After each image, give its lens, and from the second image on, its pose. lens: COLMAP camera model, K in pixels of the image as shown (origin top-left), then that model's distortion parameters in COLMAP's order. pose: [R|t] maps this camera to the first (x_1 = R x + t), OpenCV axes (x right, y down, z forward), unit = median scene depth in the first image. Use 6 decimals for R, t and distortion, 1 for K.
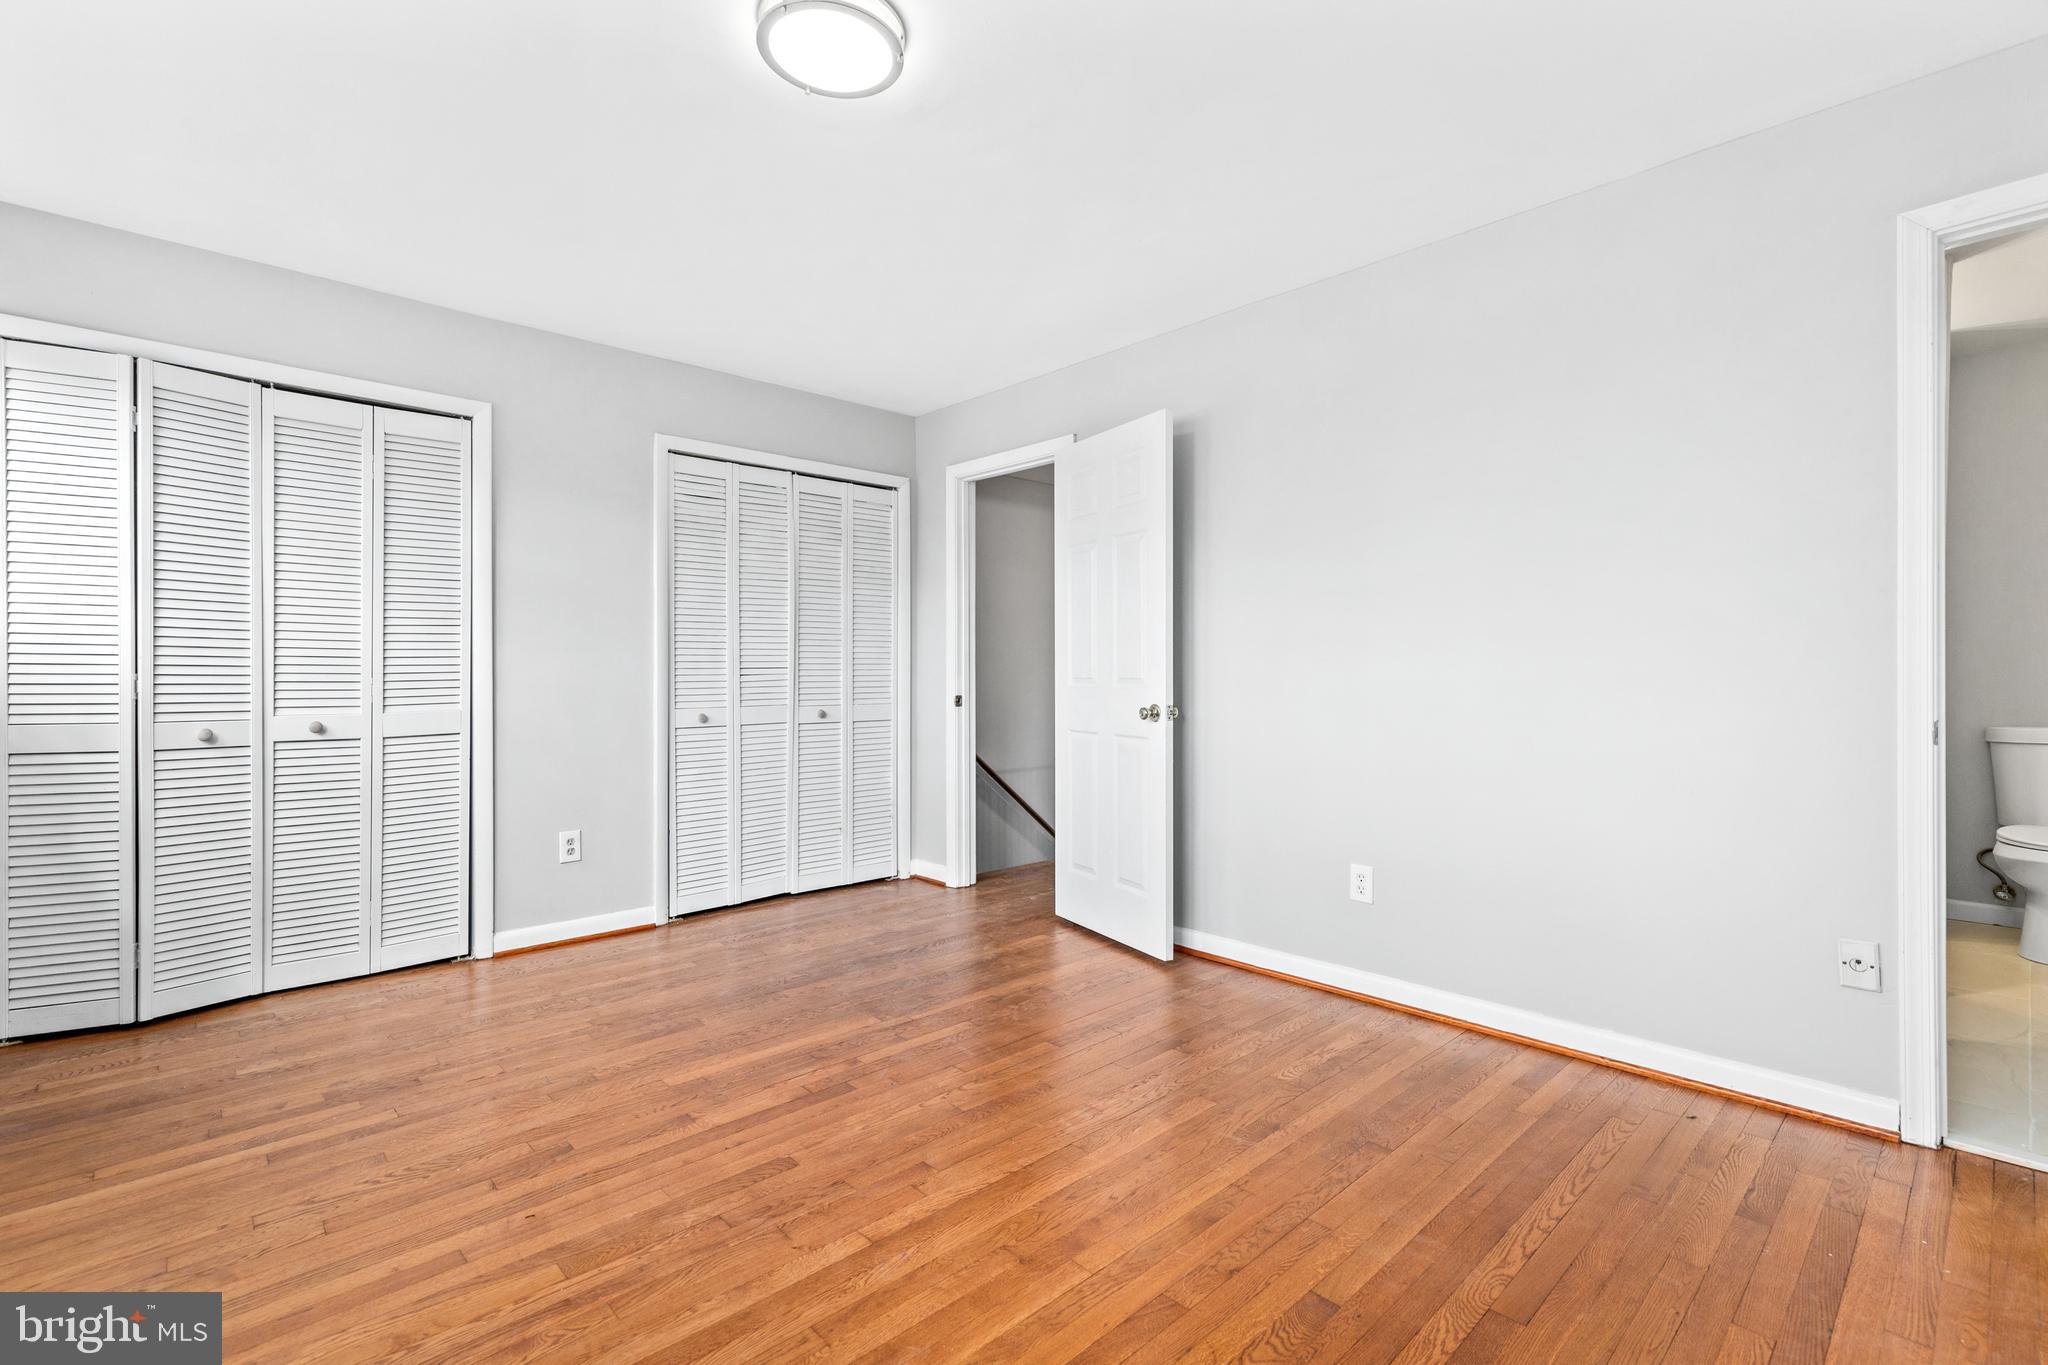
lens RADIAL K [[916.5, 0, 1022.9], [0, 916.5, 674.3], [0, 0, 1]] dist [0.009189, -0.001931]
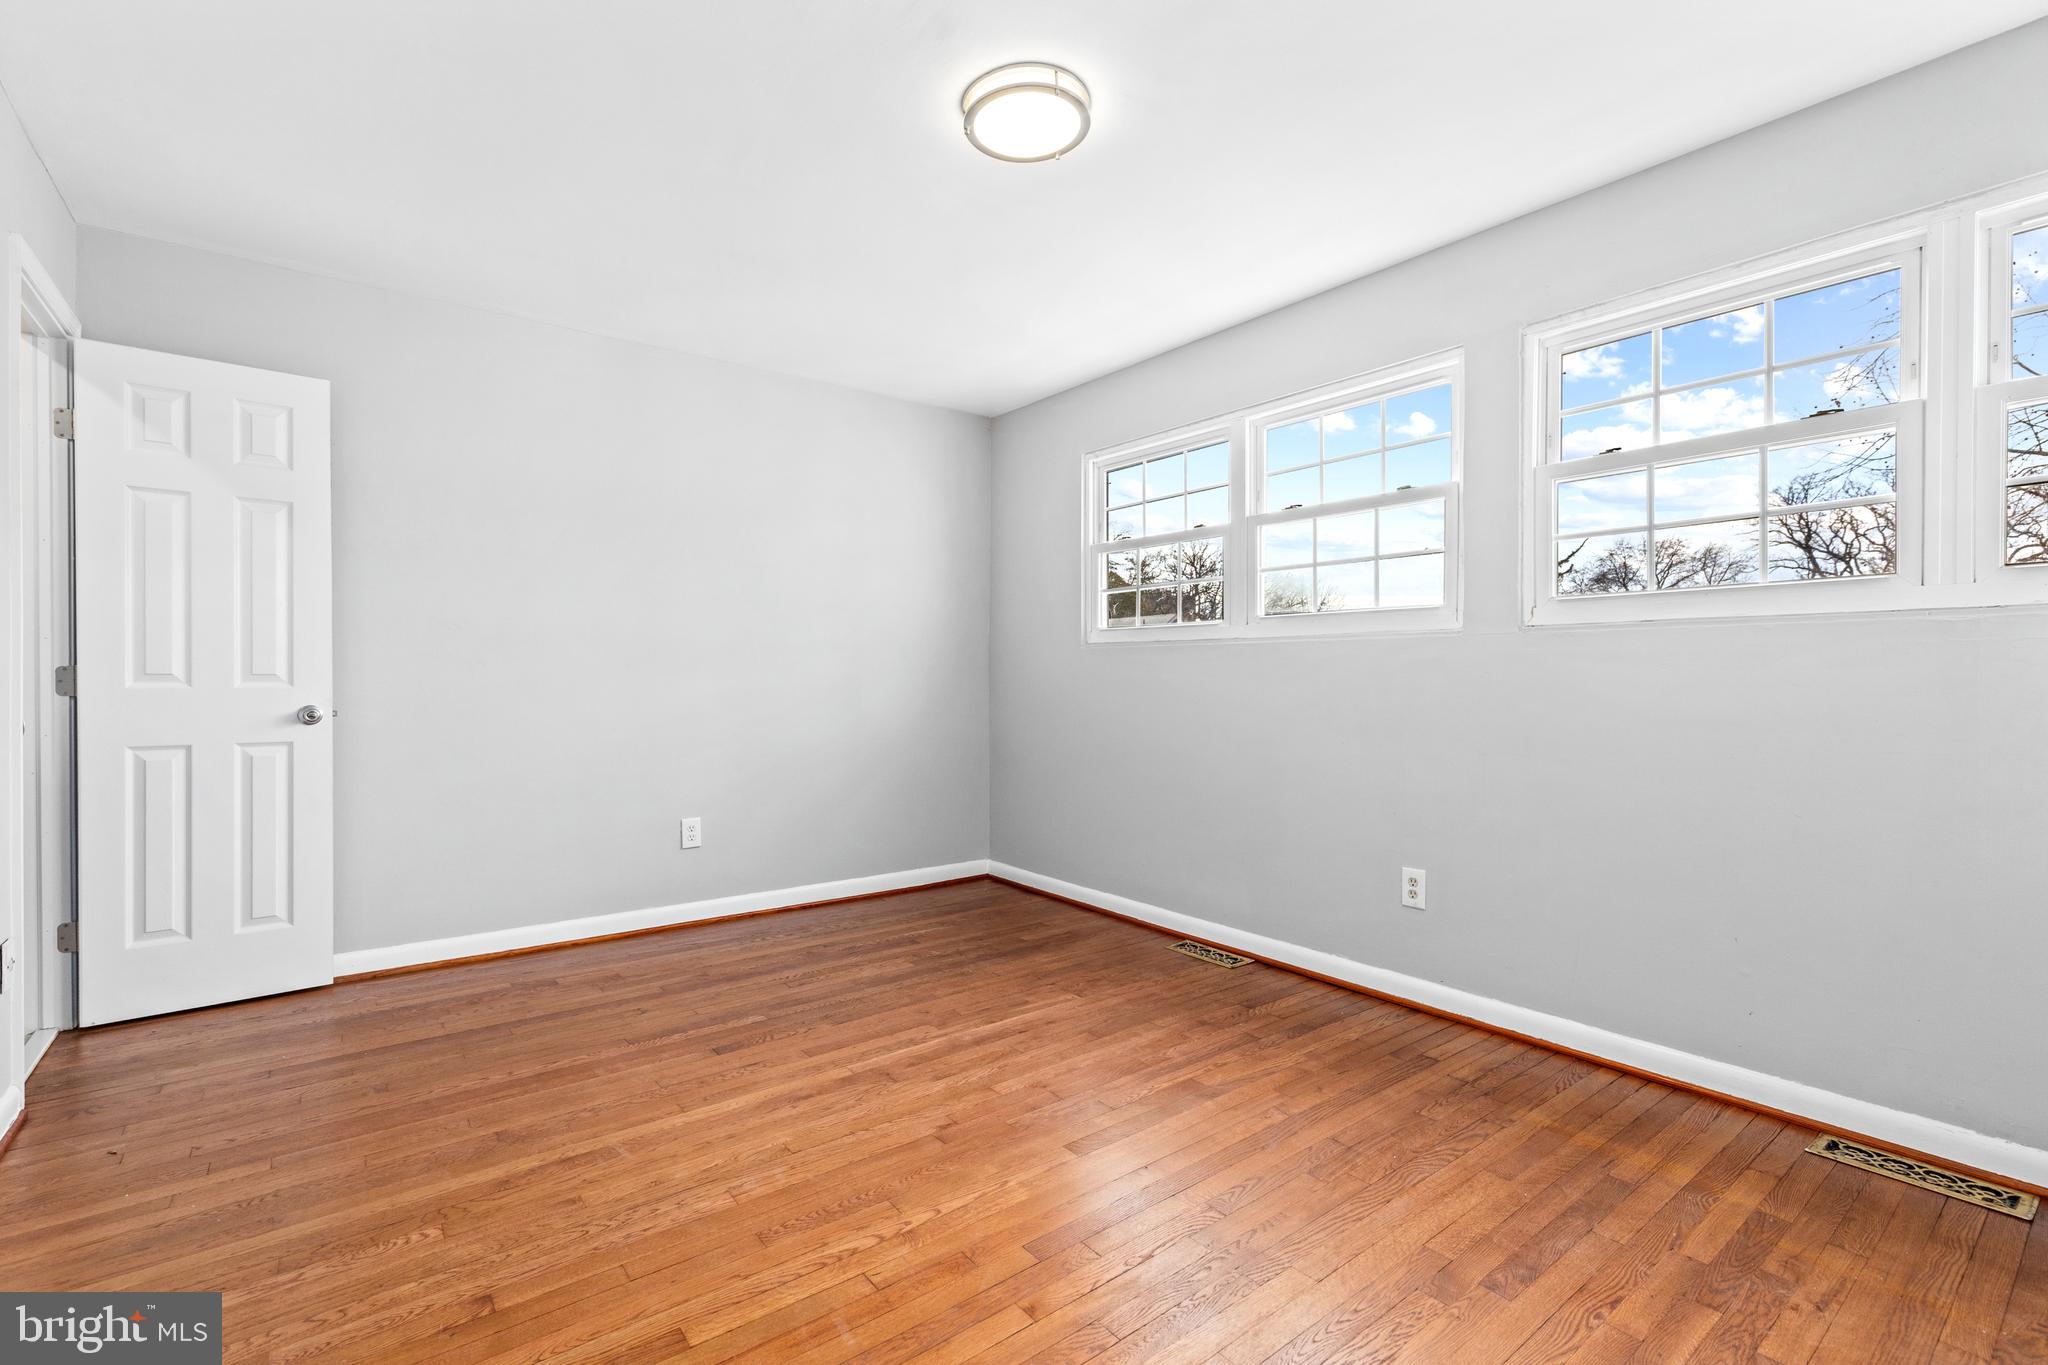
lens RADIAL K [[916.5, 0, 1020.1], [0, 916.5, 678.4], [0, 0, 1]] dist [0.009189, -0.001931]
pose [[-0.995167, -0.001028, 0.098188, -0.186874], [-0.000879, 0.999998, 0.001555, 0.003719], [-0.098189, 0.001461, -0.995167, 1.289070]]
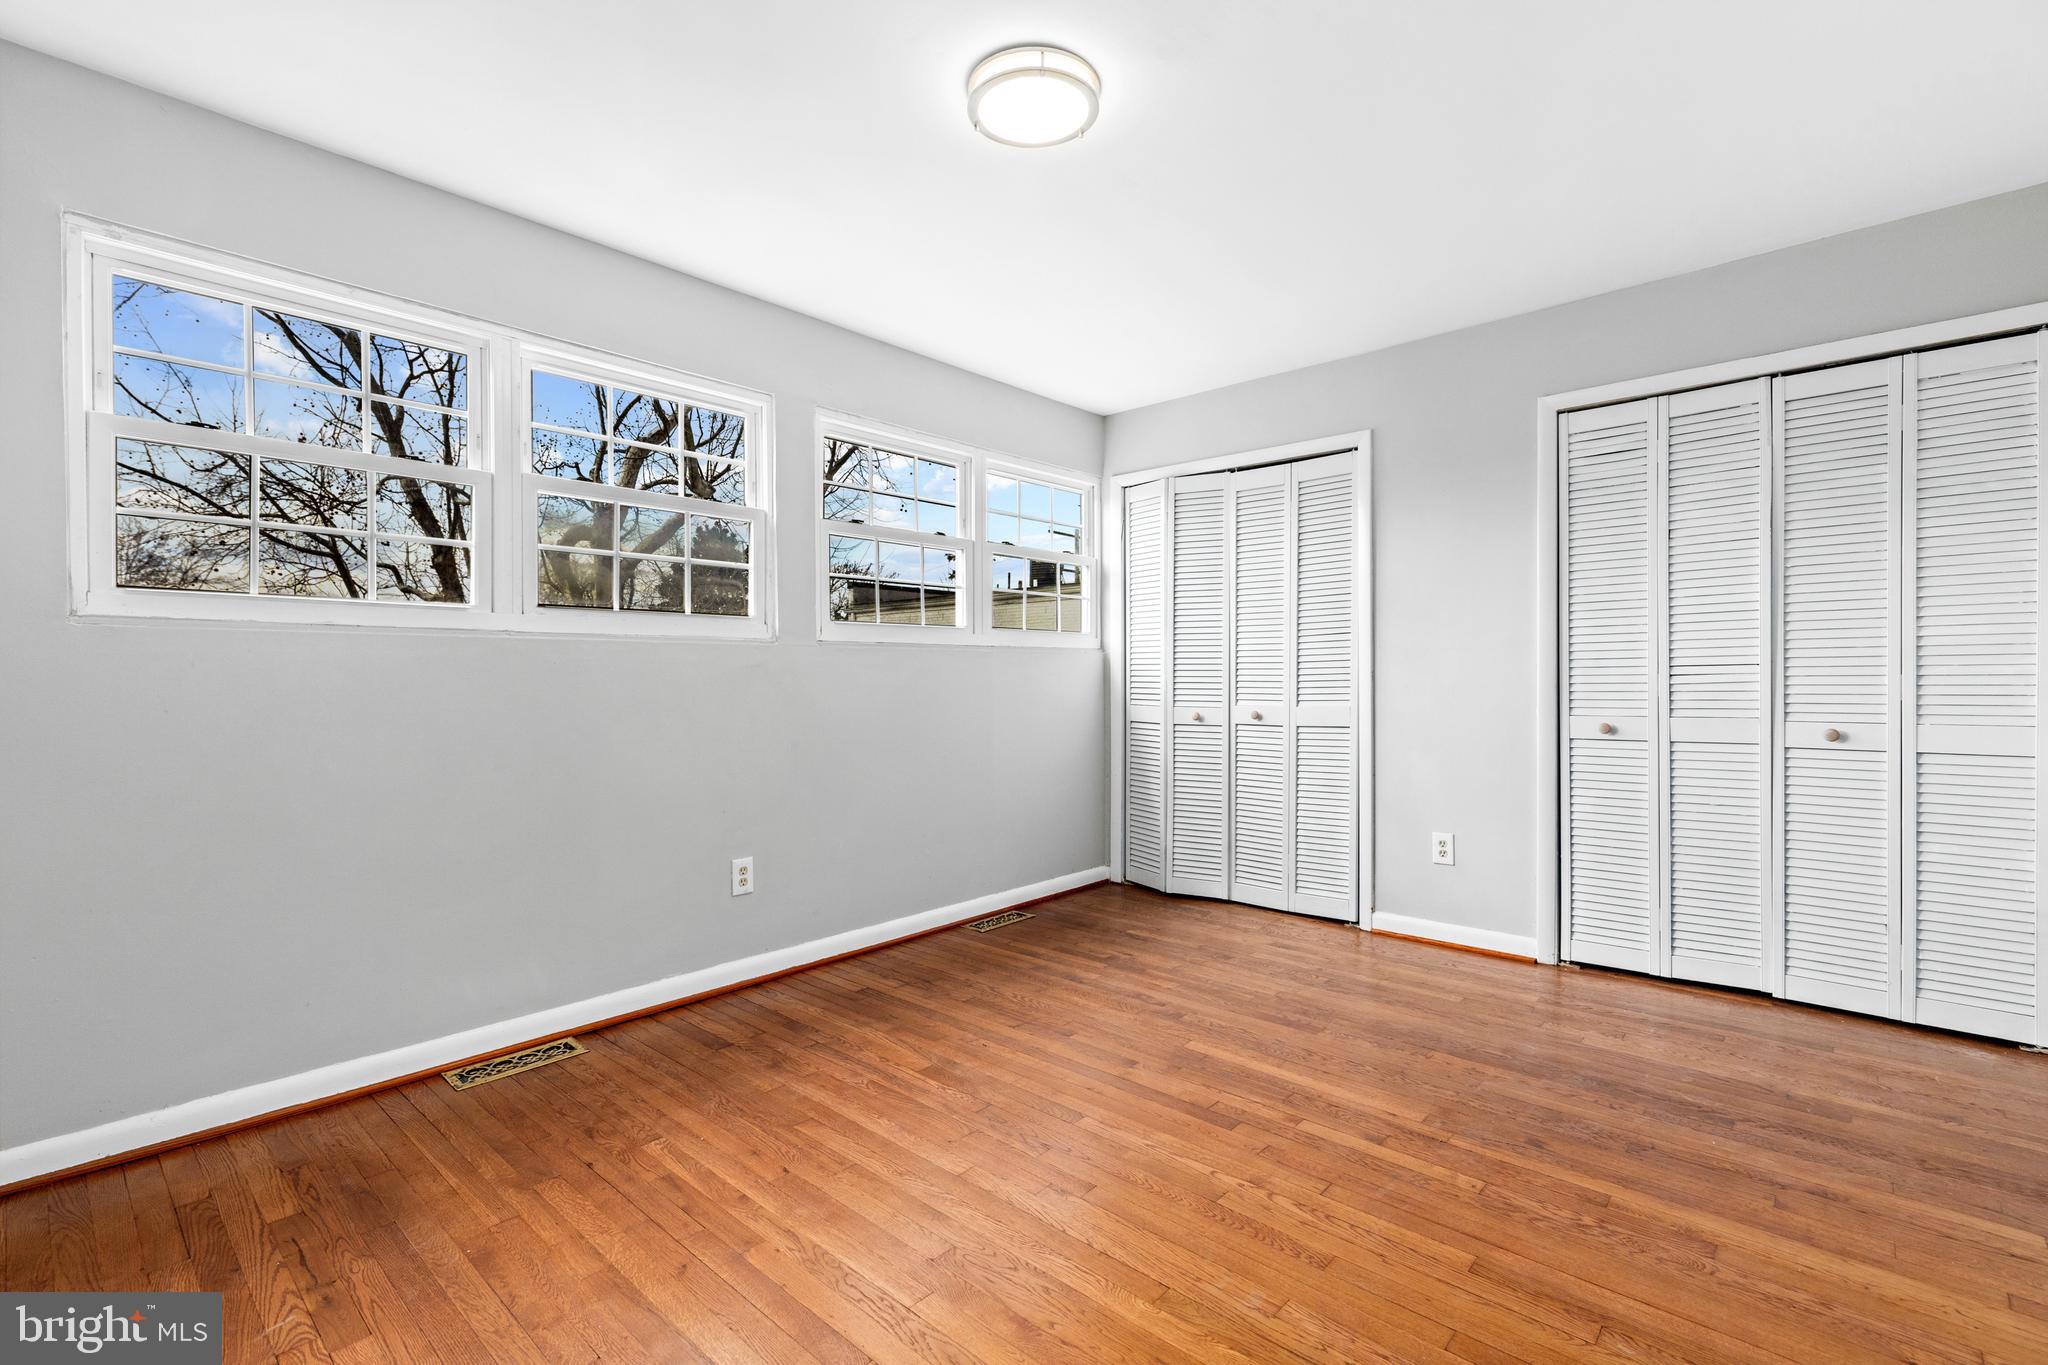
lens RADIAL K [[916.5, 0, 1015.2], [0, 916.5, 682.6], [0, 0, 1]] dist [0.009189, -0.001931]
pose [[0.076481, 0.006250, -0.997051, 0.532901], [0.003701, 0.999972, 0.006553, 0.000352], [0.997064, -0.004191, 0.076456, 0.540263]]
